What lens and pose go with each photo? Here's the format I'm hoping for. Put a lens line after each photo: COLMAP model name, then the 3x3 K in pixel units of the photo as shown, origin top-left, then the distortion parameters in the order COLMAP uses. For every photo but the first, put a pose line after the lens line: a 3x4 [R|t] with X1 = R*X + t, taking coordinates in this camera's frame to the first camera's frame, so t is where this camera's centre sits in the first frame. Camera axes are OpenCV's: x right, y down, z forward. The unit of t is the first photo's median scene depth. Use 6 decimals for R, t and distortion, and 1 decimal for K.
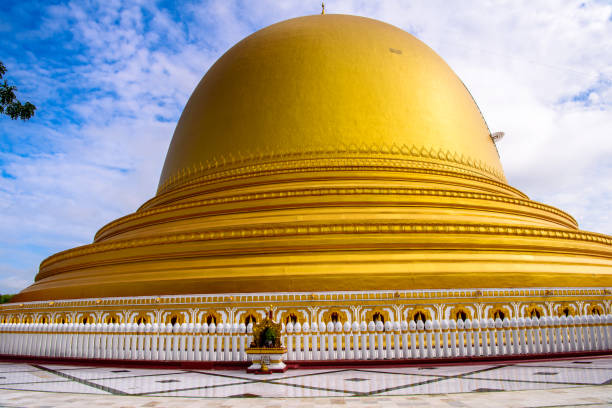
lens RADIAL K [[422.9, 0, 305.8], [0, 422.9, 192.9], [0, 0, 1]] dist [-0.044339, -0.000194]
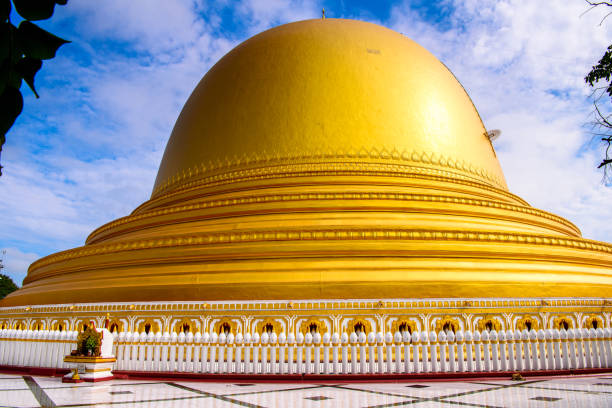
lens RADIAL K [[422.9, 0, 305.8], [0, 422.9, 192.9], [0, 0, 1]] dist [-0.044339, -0.000194]
pose [[0.992067, -0.028717, -0.122386, 0.347876], [0.026233, 0.999417, -0.021861, 0.010640], [0.122943, 0.018477, 0.992242, 0.052311]]
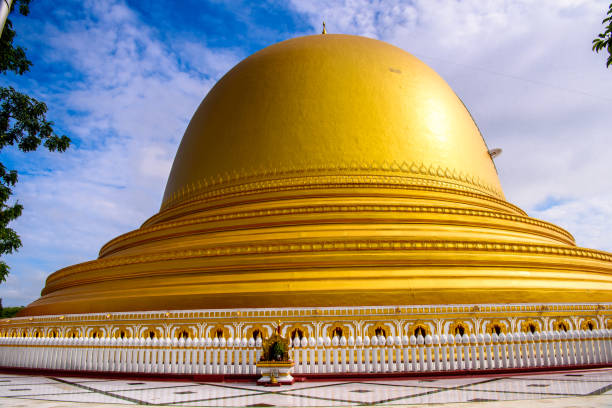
lens RADIAL K [[422.9, 0, 305.8], [0, 422.9, 192.9], [0, 0, 1]] dist [-0.044339, -0.000194]
pose [[0.999998, 0.001732, 0.001014, -0.011621], [-0.001700, 0.999539, -0.030302, -0.014364], [-0.001066, 0.030300, 0.999540, -0.043394]]
